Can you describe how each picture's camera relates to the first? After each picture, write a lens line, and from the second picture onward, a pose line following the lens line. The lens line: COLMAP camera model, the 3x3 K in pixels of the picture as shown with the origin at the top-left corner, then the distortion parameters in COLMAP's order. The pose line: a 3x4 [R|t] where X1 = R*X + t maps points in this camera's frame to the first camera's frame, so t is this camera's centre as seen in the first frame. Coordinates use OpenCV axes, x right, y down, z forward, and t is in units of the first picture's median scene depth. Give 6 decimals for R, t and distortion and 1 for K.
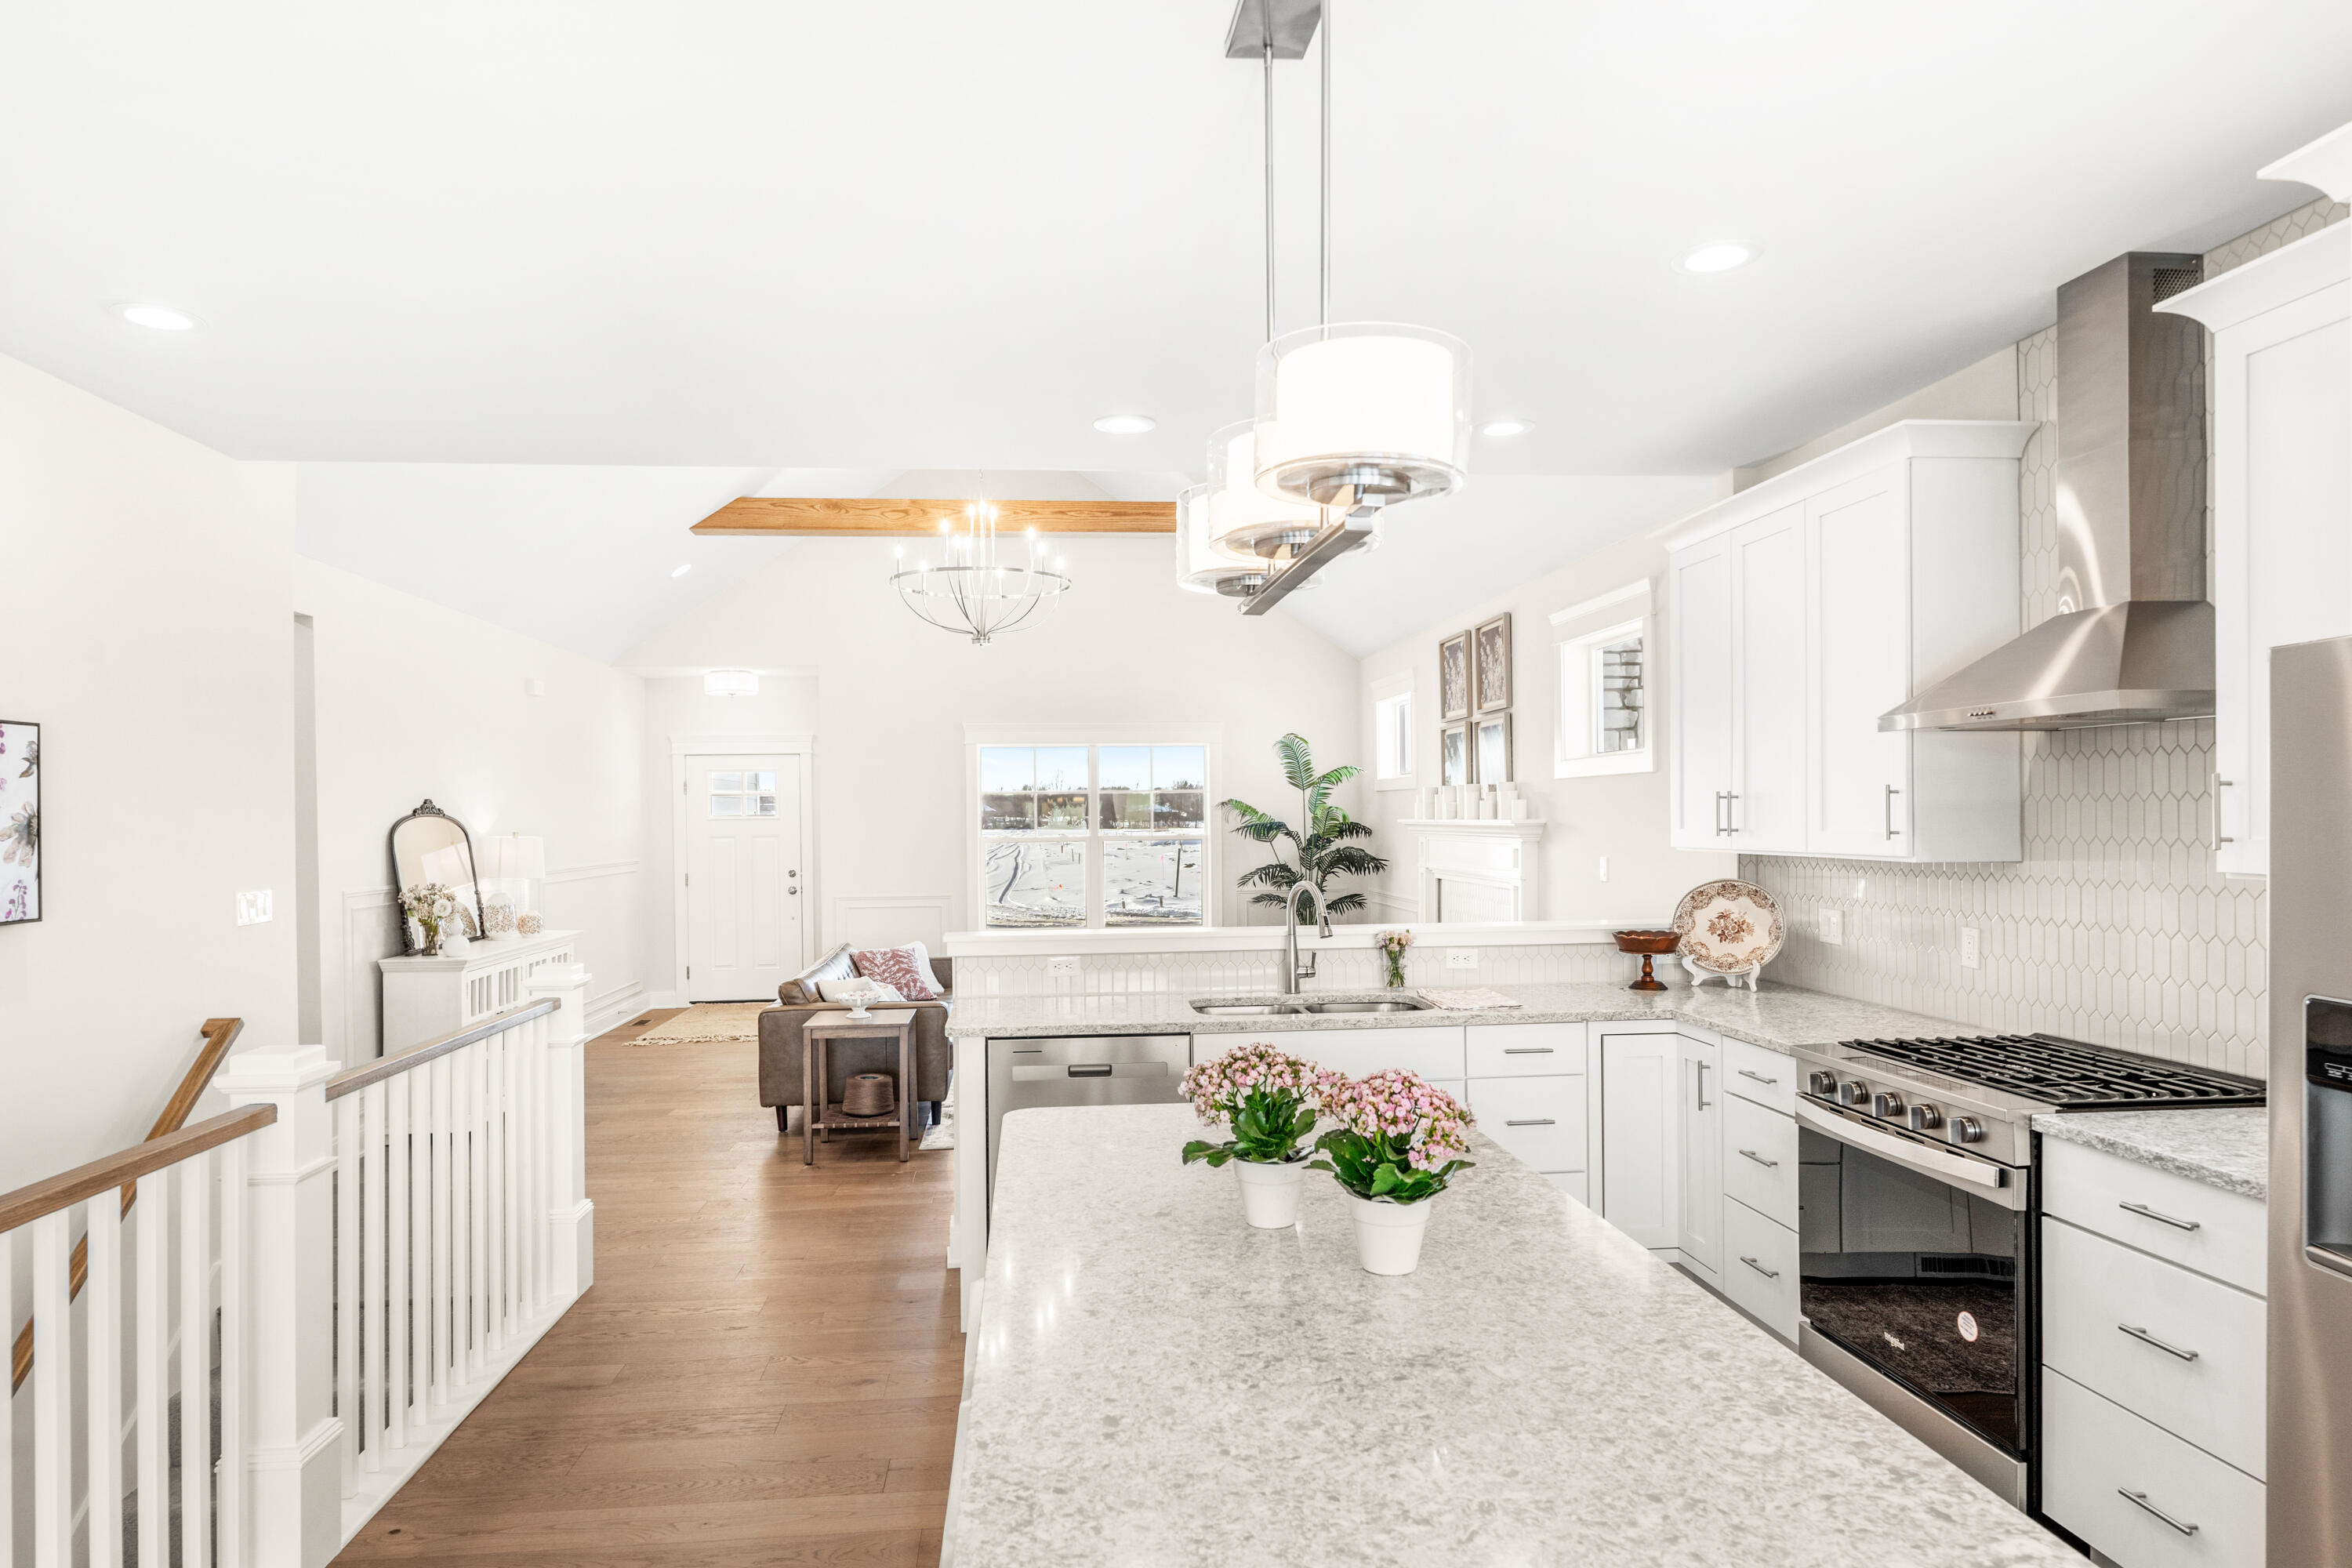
lens RADIAL K [[1355.0, 0, 1155.2], [0, 1355.0, 812.4], [0, 0, 1]] dist [0.003861, 0.001937]
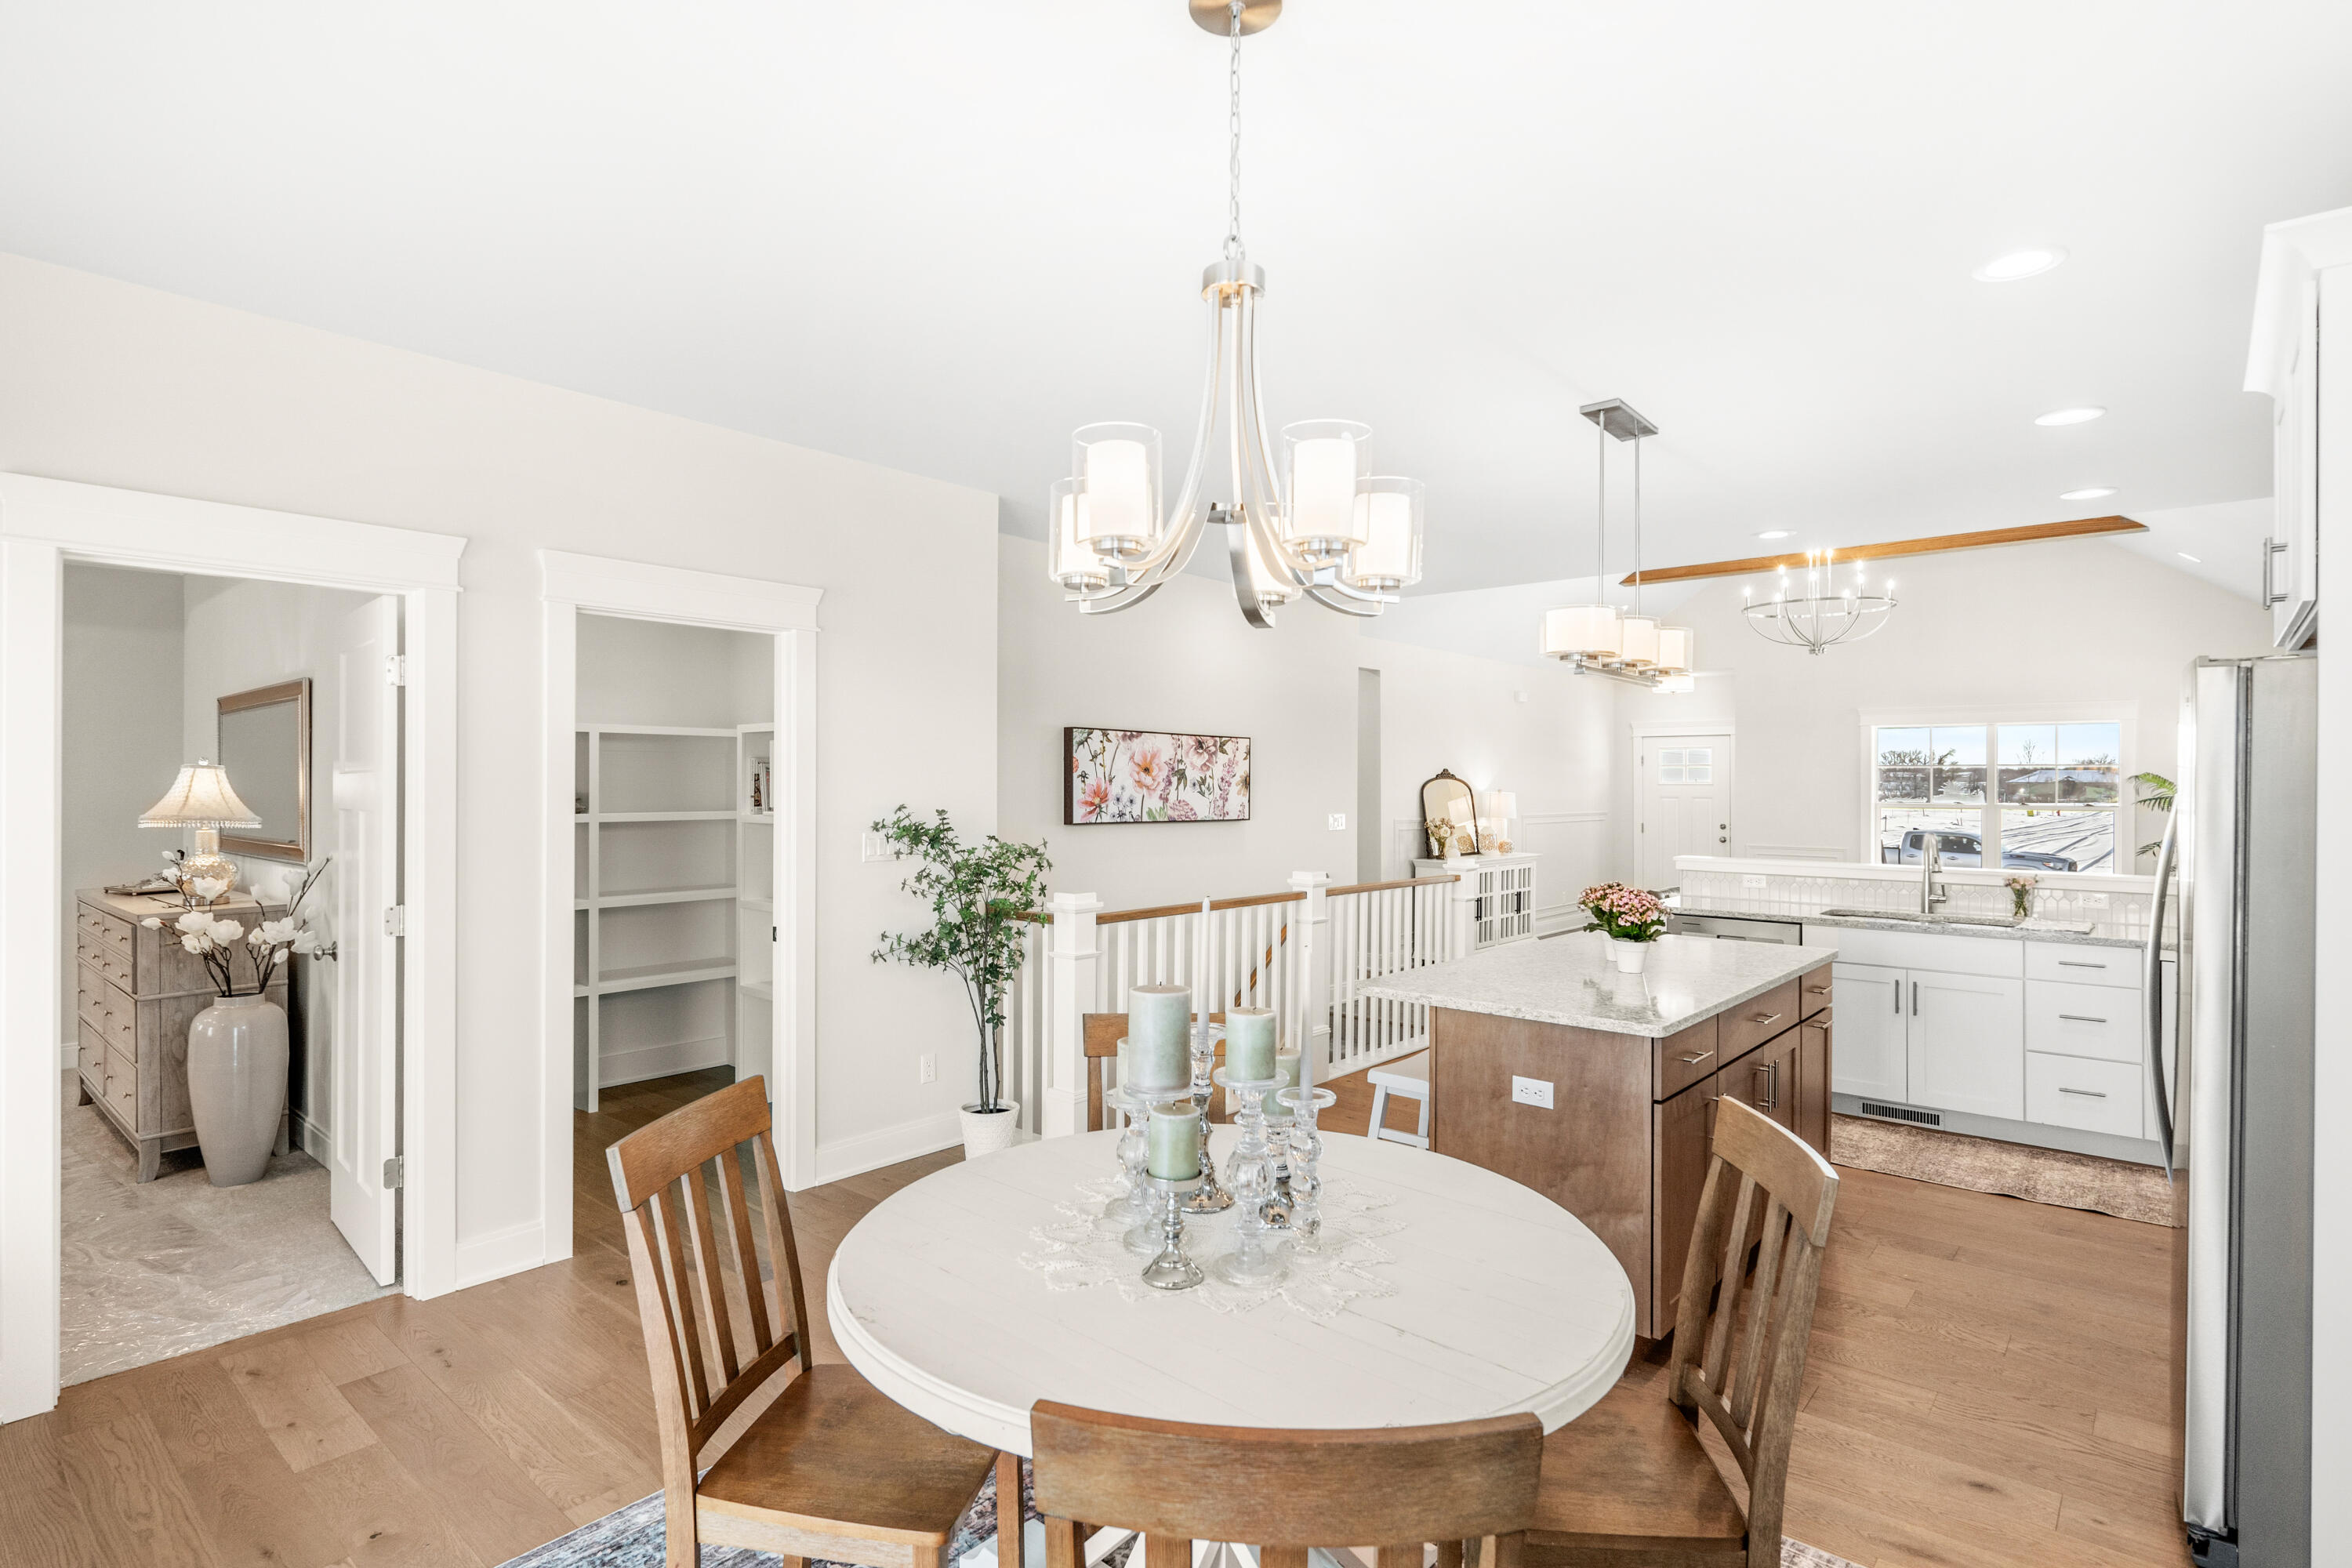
lens RADIAL K [[1177.2, 0, 1168.6], [0, 1177.2, 786.1], [0, 0, 1]] dist [0.001362, 0.000128]
pose [[0.690488, 0.017682, -0.723128, 0.436373], [-0.012756, 0.999843, 0.012269, -0.002391], [0.723232, 0.000753, 0.690605, -0.402138]]
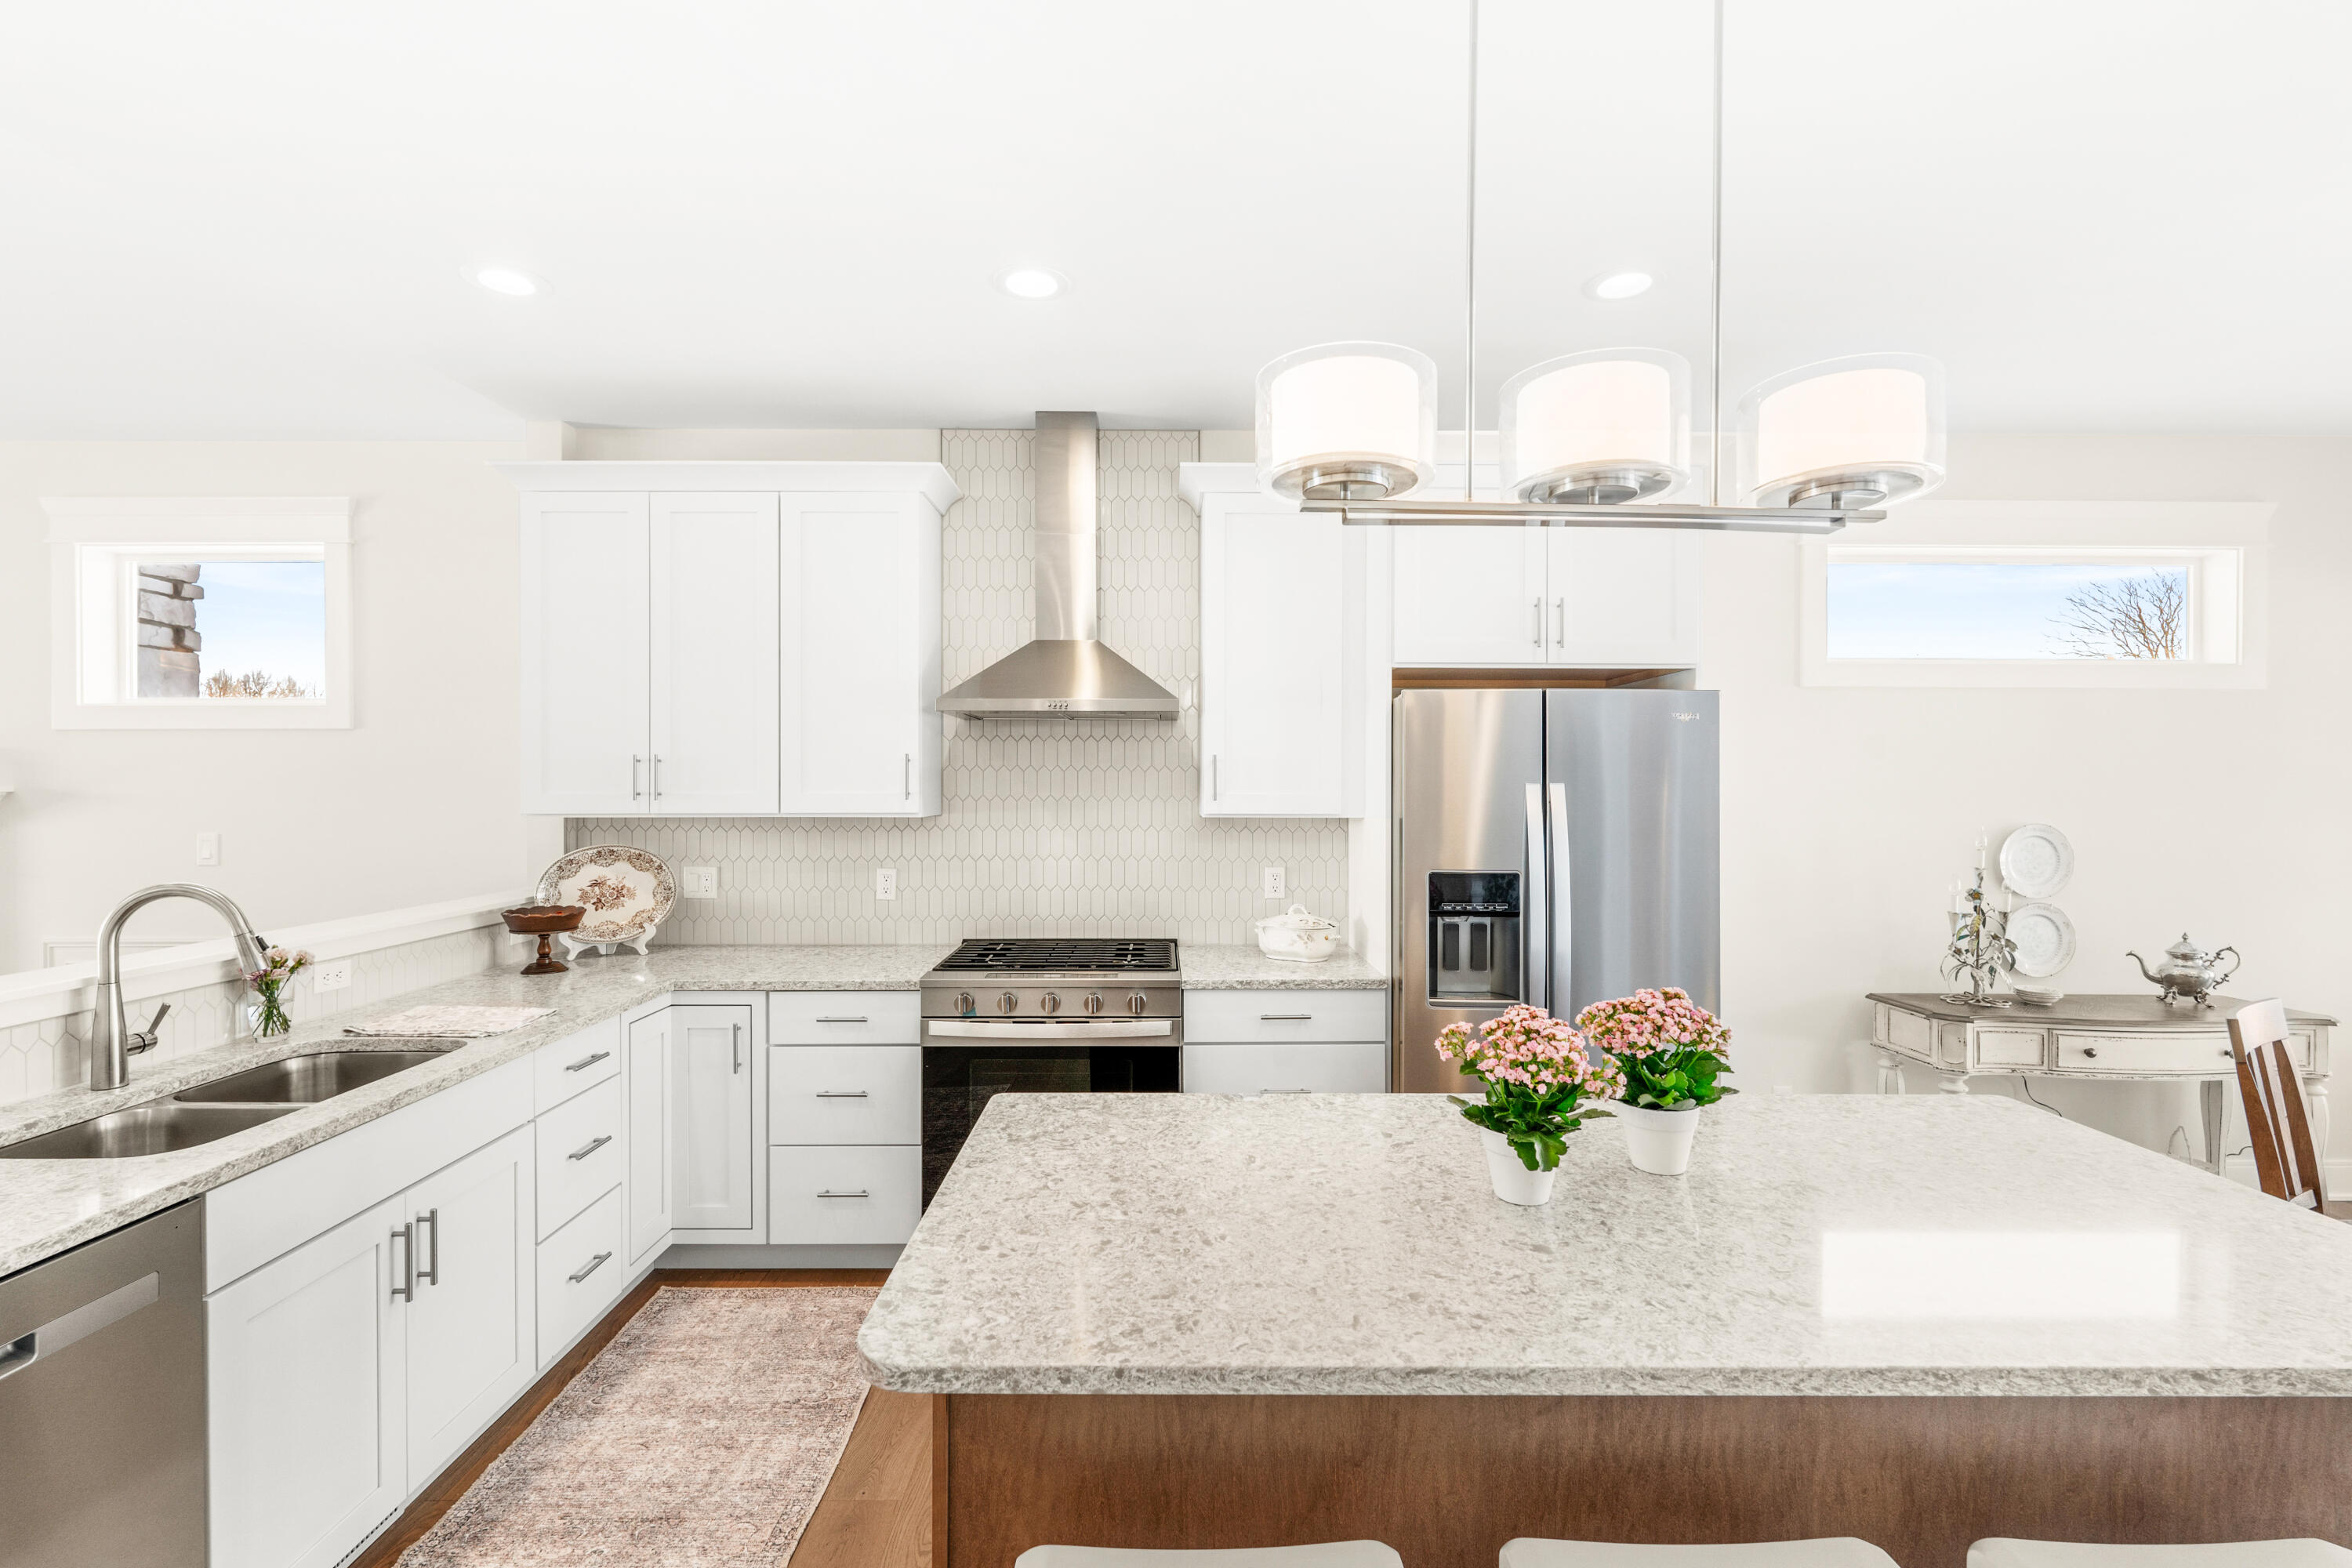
lens RADIAL K [[1053.1, 0, 1169.6], [0, 1053.1, 786.9], [0, 0, 1]] dist [0.005273, 0.000171]
pose [[0.082362, 0.008786, 0.996564, -0.294342], [-0.005174, 0.999951, -0.008388, 0.012581], [-0.996589, -0.004465, 0.082403, 0.535973]]
